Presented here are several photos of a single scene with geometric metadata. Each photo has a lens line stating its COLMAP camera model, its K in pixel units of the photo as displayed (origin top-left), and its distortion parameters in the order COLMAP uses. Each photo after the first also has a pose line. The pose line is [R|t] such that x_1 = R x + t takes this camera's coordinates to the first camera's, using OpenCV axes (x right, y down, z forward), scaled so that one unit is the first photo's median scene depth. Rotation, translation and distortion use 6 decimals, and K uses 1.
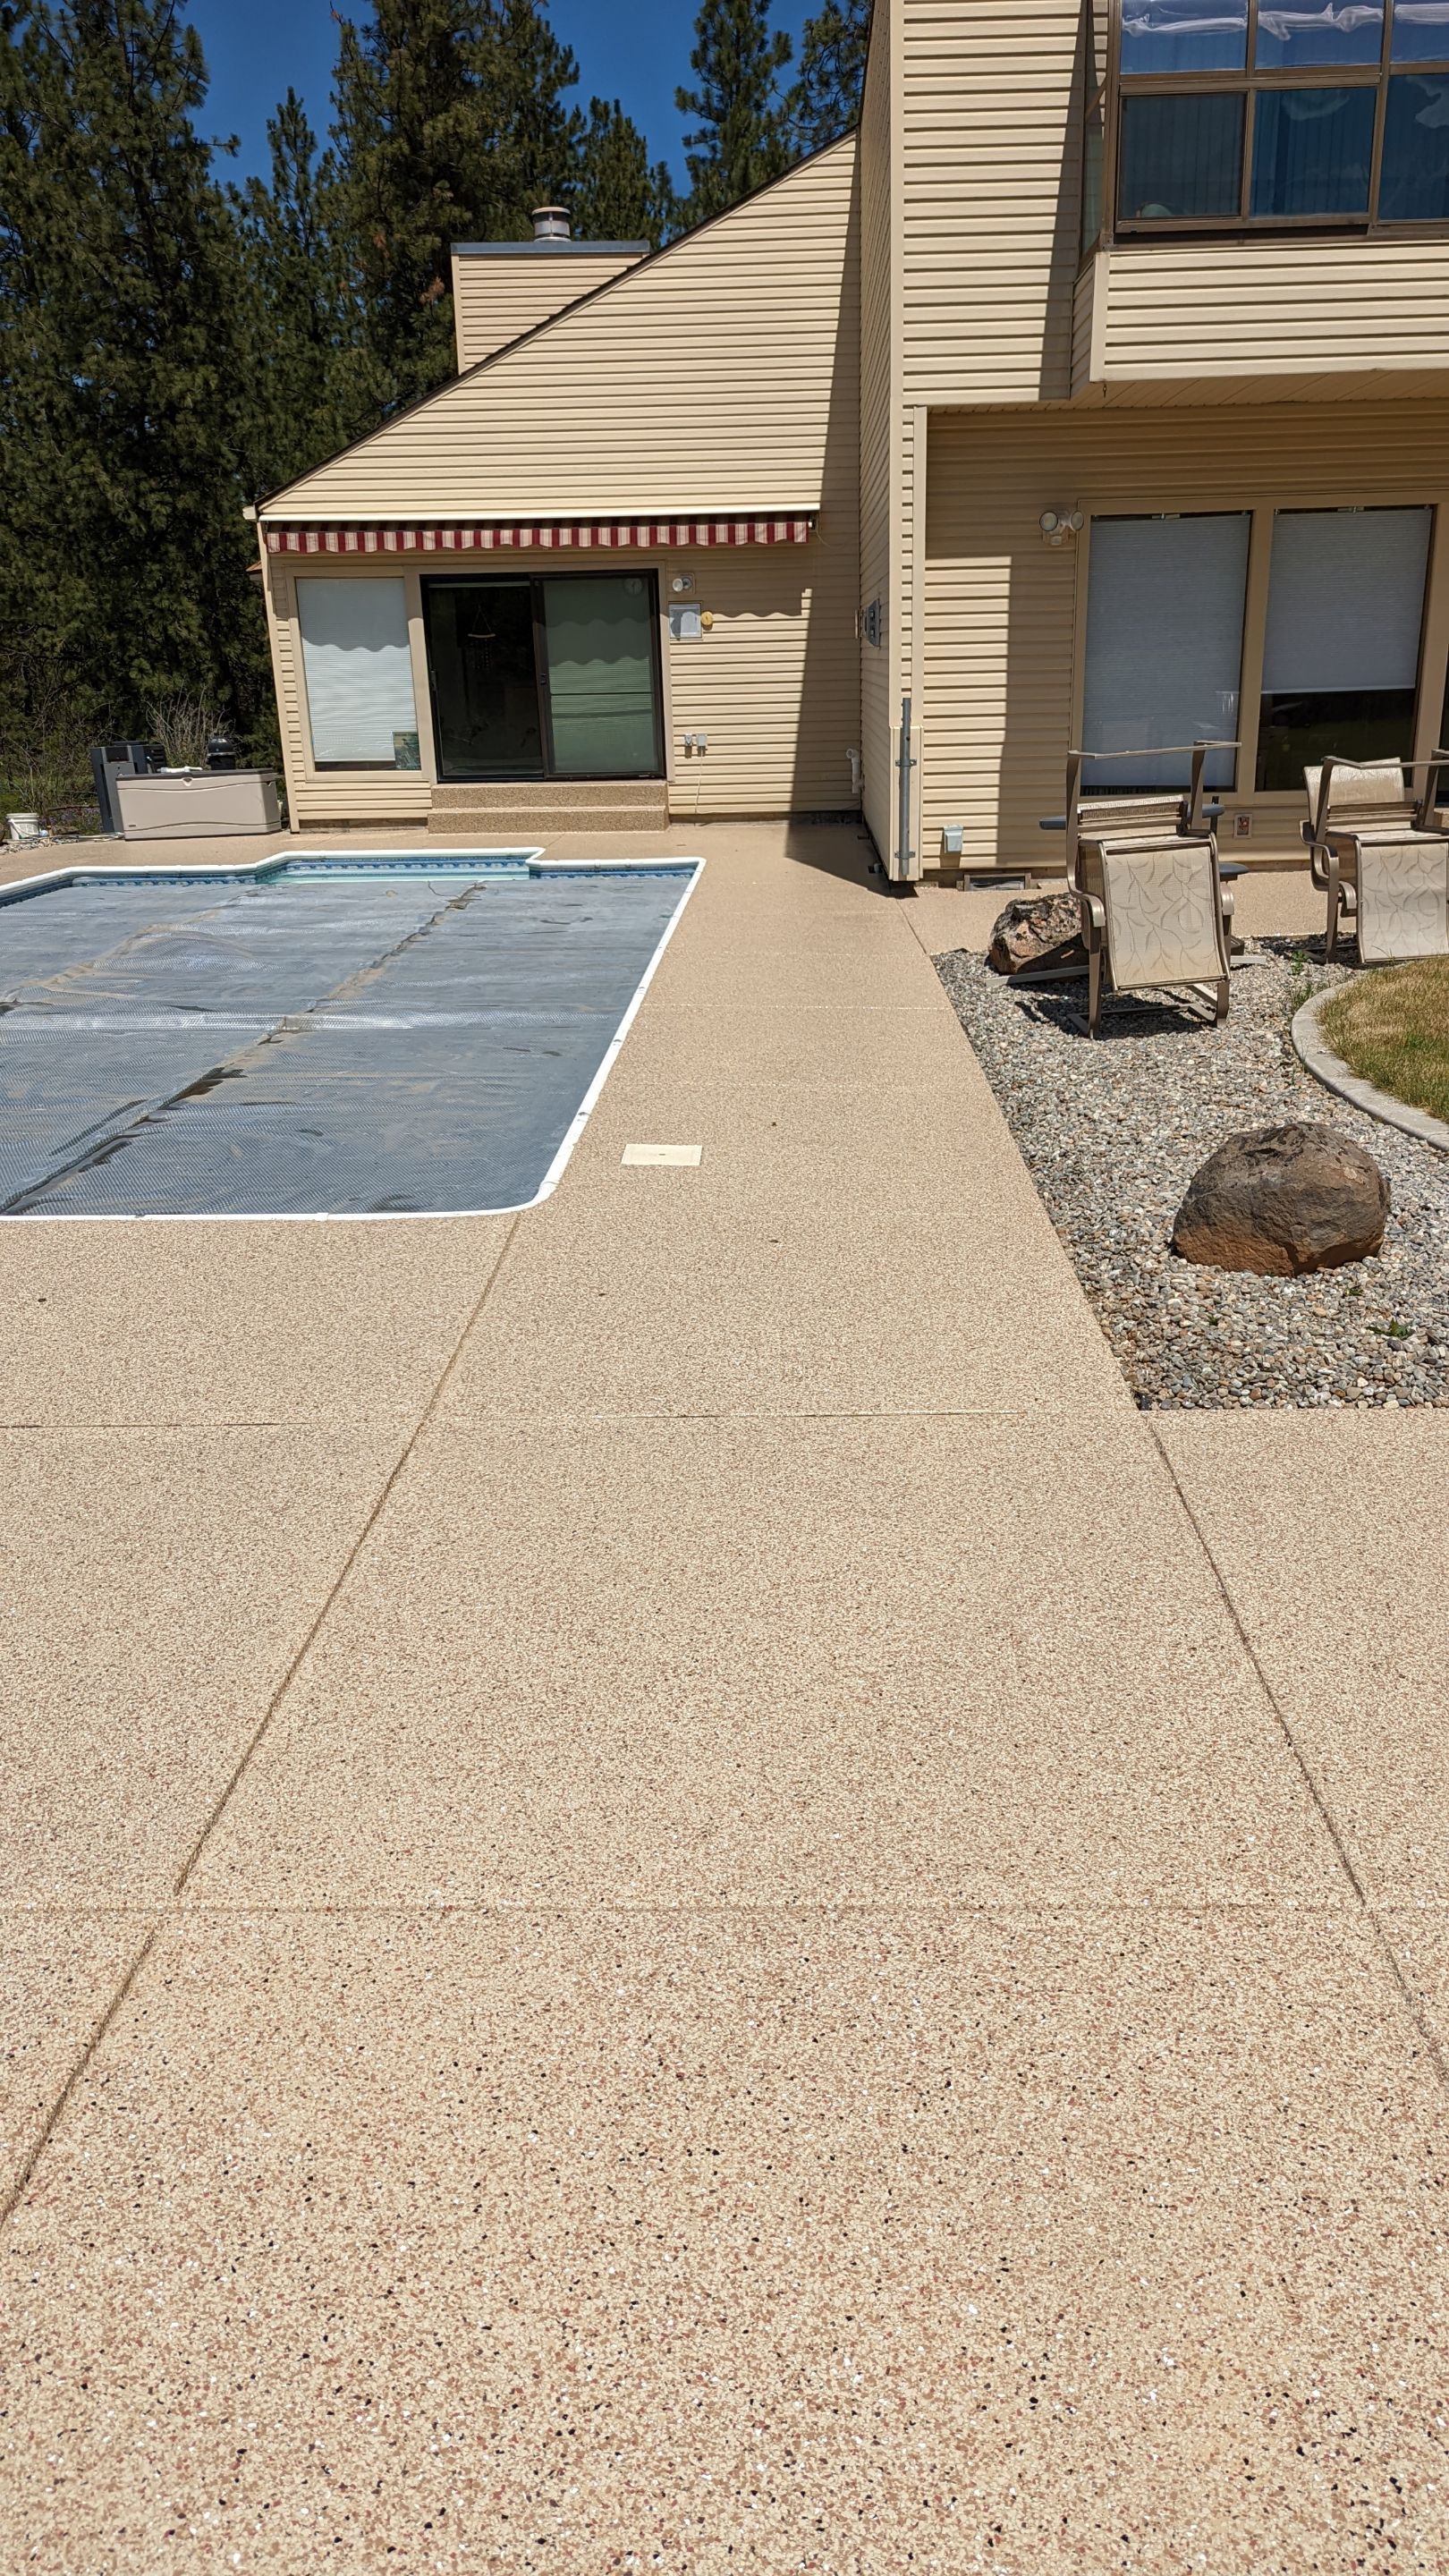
lens RADIAL K [[1851.3, 0, 761.1], [0, 1851.3, 1319.5], [0, 0, 1]] dist [0.069607, -0.063347]
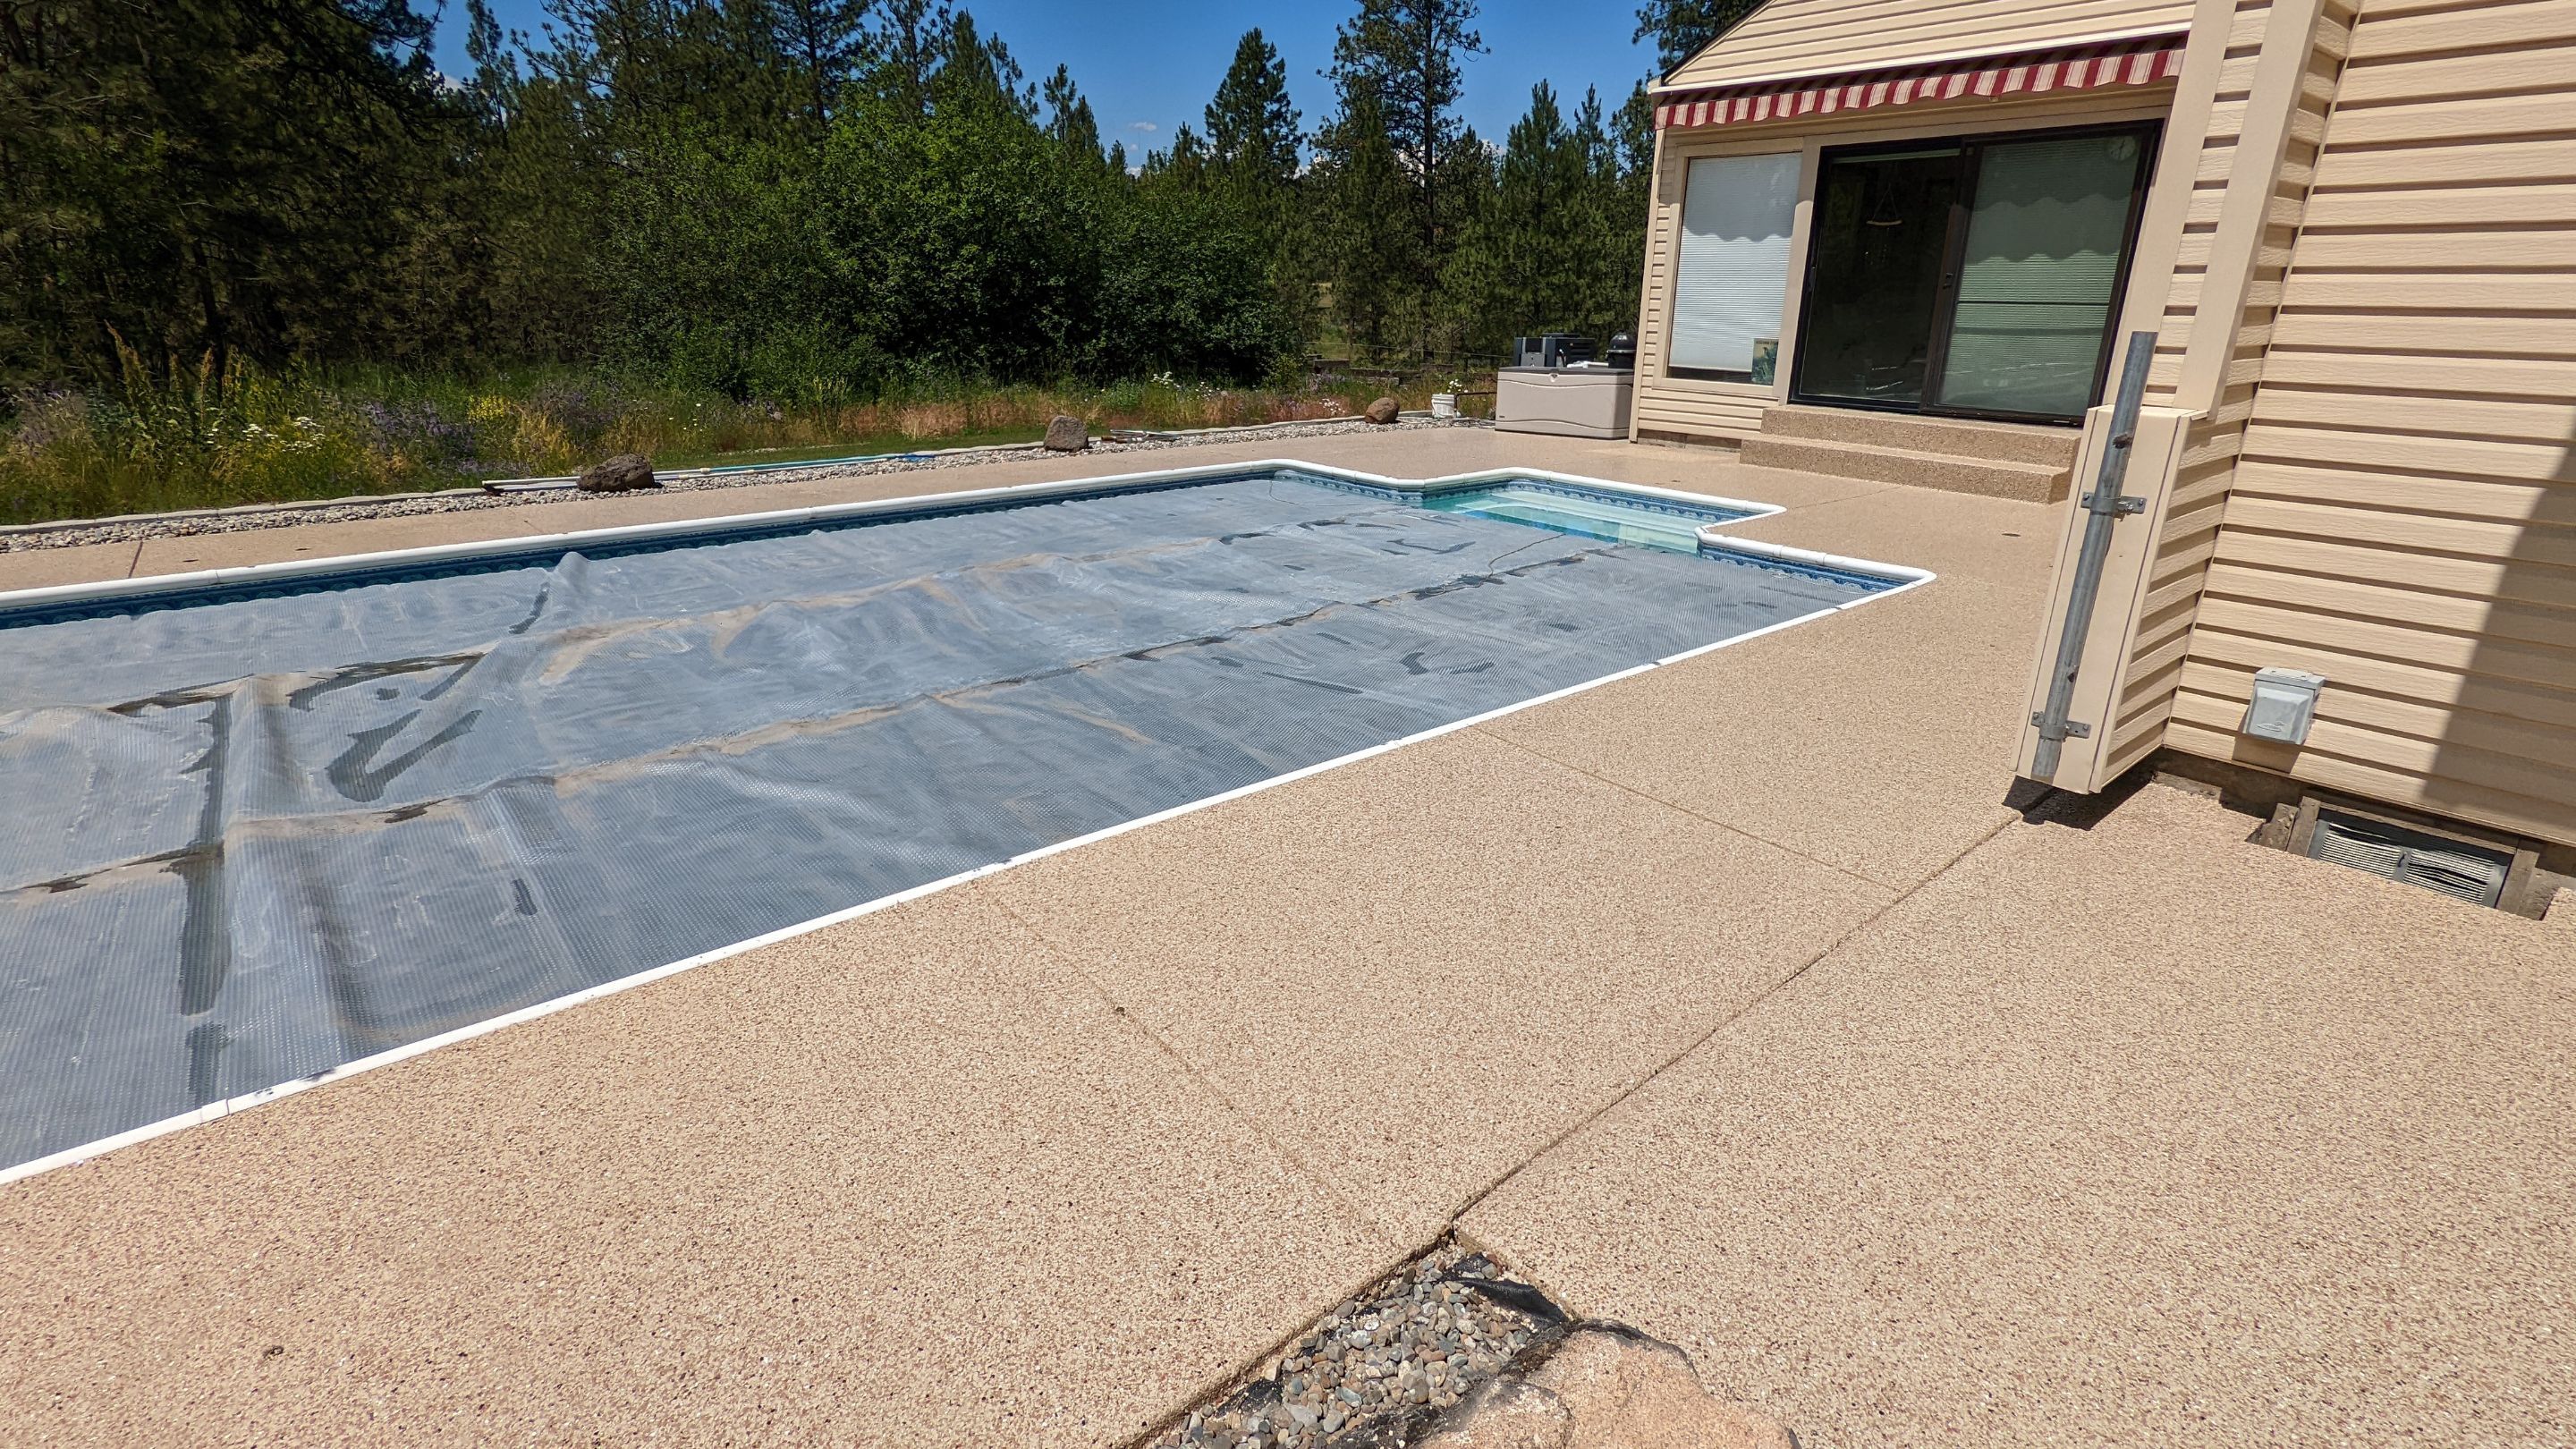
lens RADIAL K [[1229.9, 0, 1304.2], [0, 1229.9, 739.2], [0, 0, 1]] dist [-0.000376, 0.000069]
pose [[0.665443, 0.286199, -0.689403, 0.105653], [-0.268051, 0.953594, 0.137140, -0.169538], [0.696659, 0.093536, 0.711278, 0.496687]]
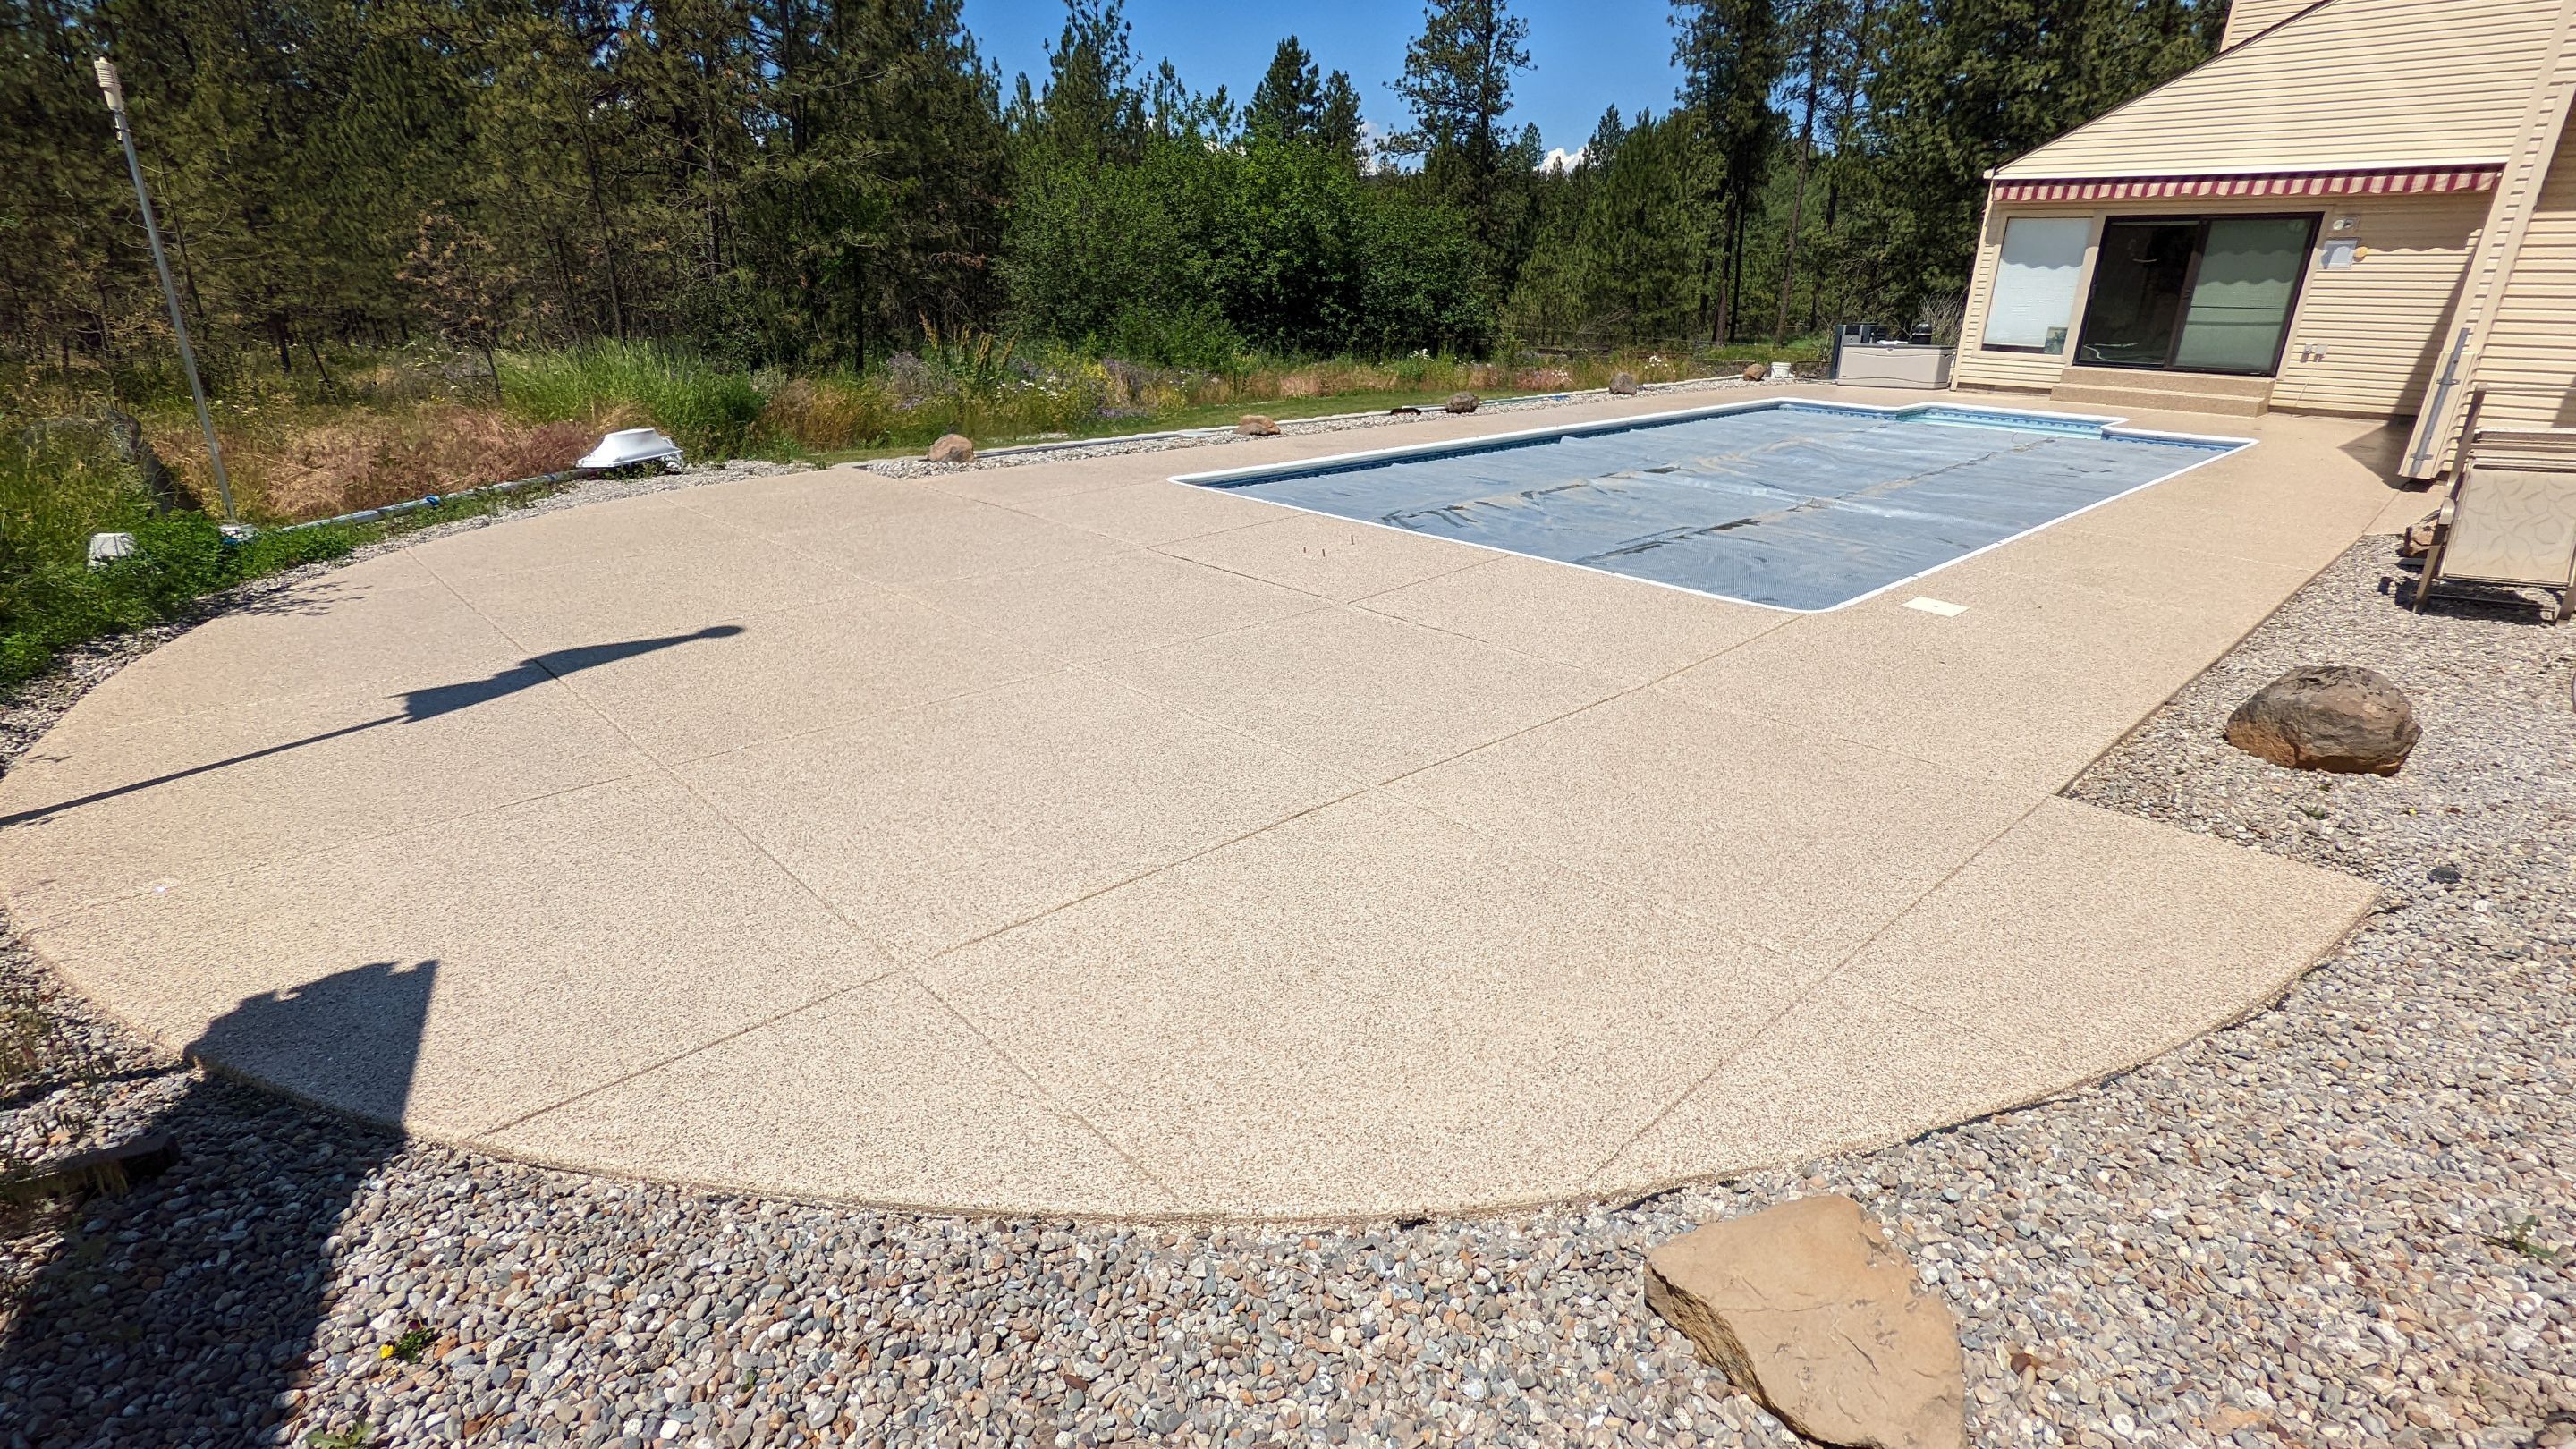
lens RADIAL K [[1225.0, 0, 1291.1], [0, 1225.0, 730.0], [0, 0, 1]] dist [0.001734, 0.002727]
pose [[0.704814, 0.282563, -0.650688, 0.090953], [-0.263901, 0.955854, 0.129230, 0.007132], [0.658478, 0.080634, 0.748267, -0.045267]]
